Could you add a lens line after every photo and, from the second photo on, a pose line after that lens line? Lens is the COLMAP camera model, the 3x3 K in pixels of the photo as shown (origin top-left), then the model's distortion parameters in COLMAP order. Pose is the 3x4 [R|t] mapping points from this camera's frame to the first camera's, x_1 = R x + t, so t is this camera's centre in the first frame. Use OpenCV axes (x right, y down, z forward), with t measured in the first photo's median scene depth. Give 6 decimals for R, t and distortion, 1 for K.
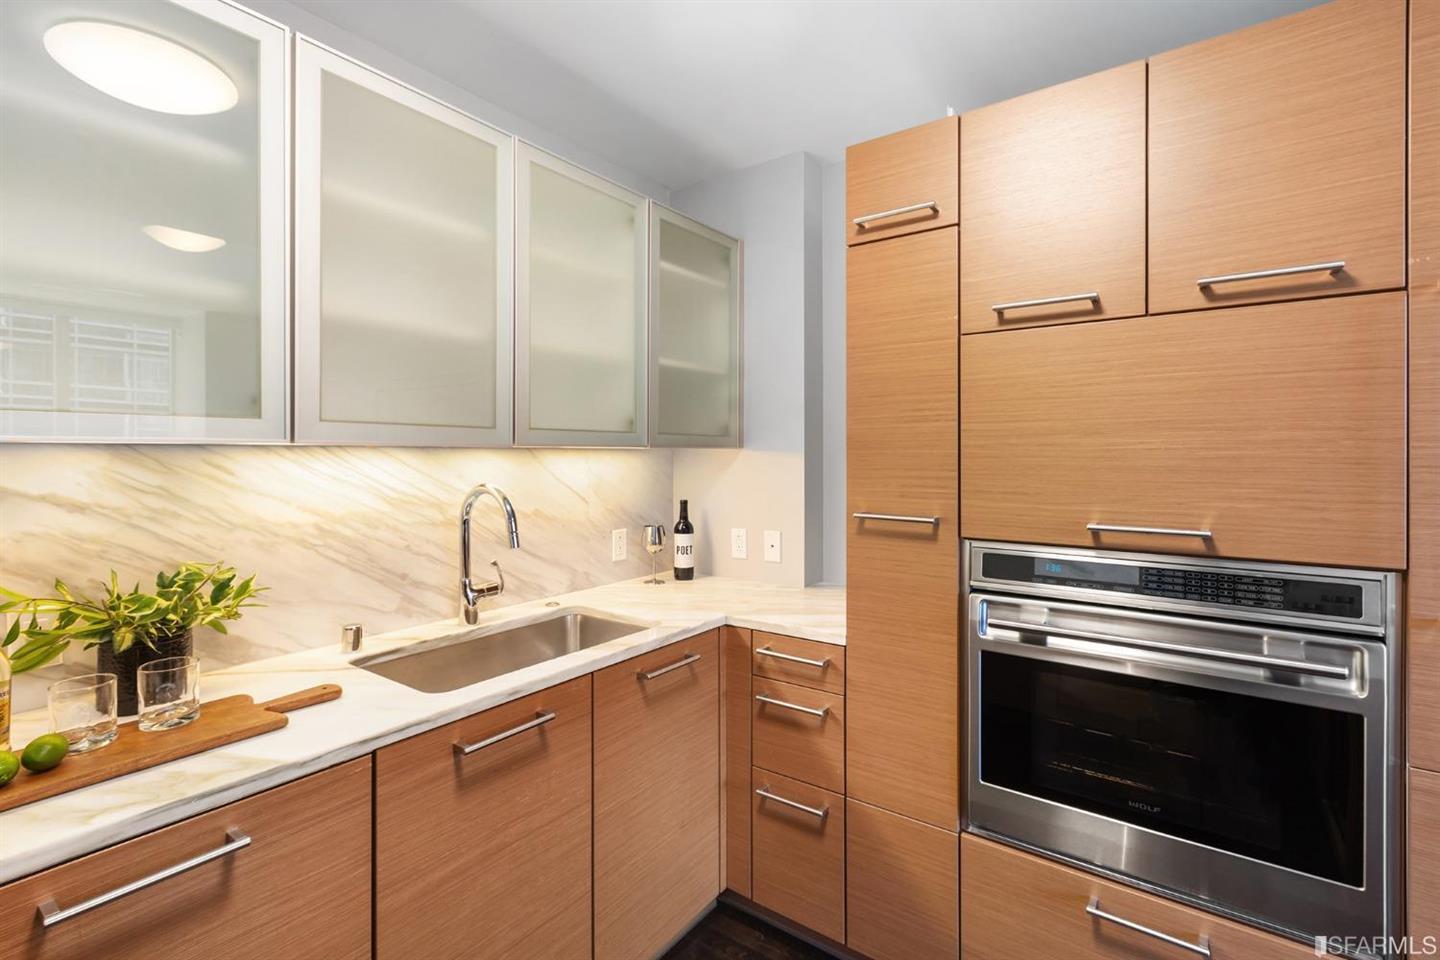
lens RADIAL K [[669.6, 0, 725.0], [0, 669.6, 454.1], [0, 0, 1]] dist [-0.015210, -0.001377]
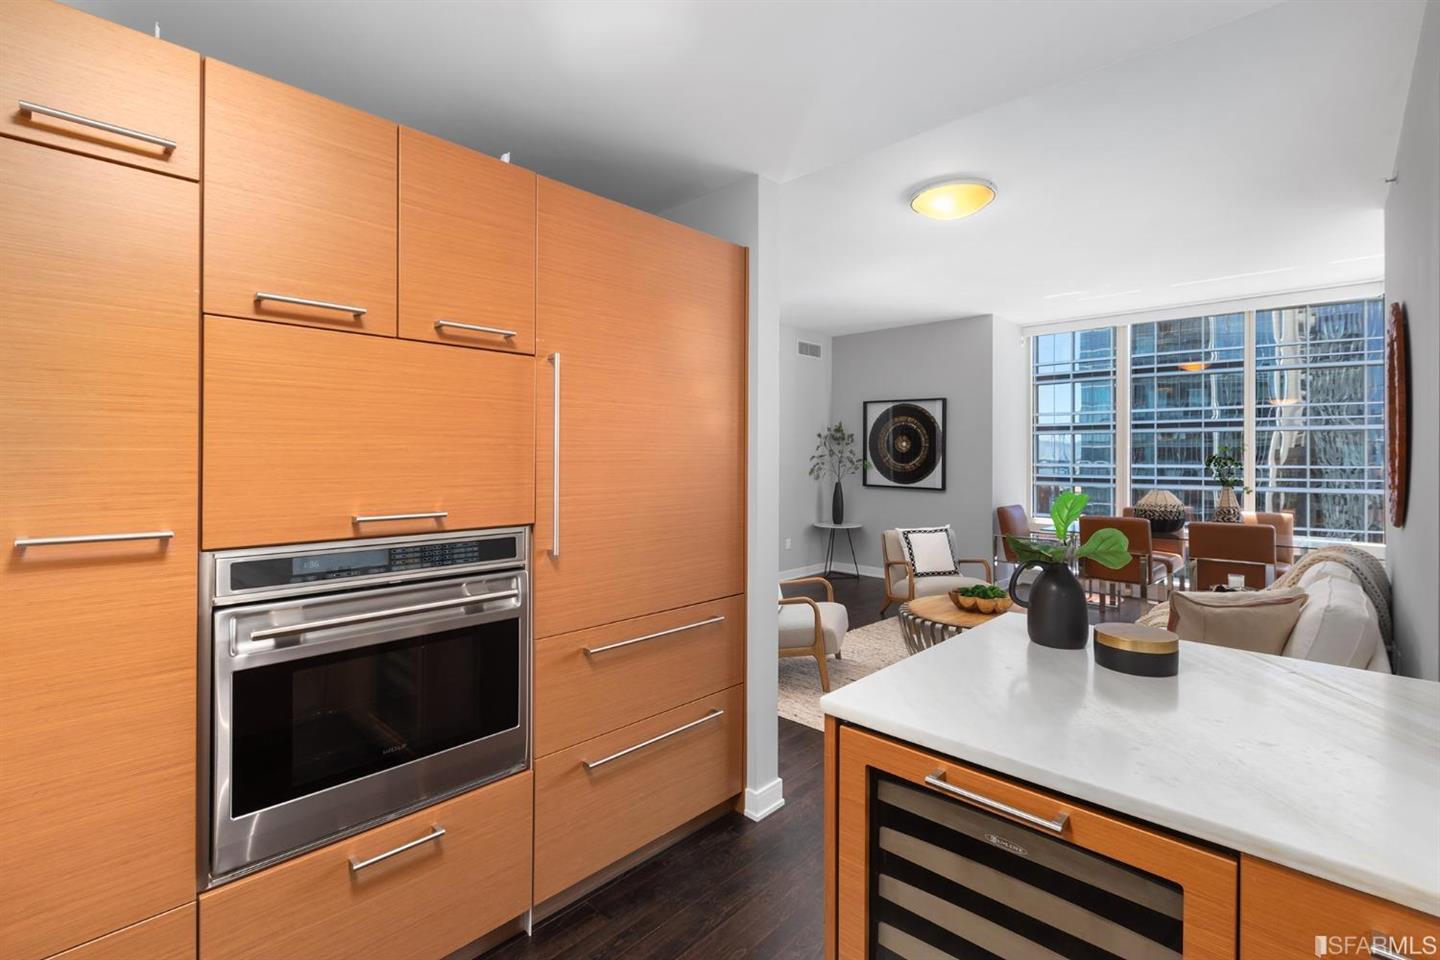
lens RADIAL K [[669.6, 0, 654.6], [0, 669.6, 453.3], [0, 0, 1]] dist [-0.015210, -0.001377]
pose [[0.128406, 0.002684, 0.991718, -0.473859], [-0.005711, 0.999982, -0.001967, -0.000871], [-0.991705, -0.005411, 0.128419, 0.362651]]
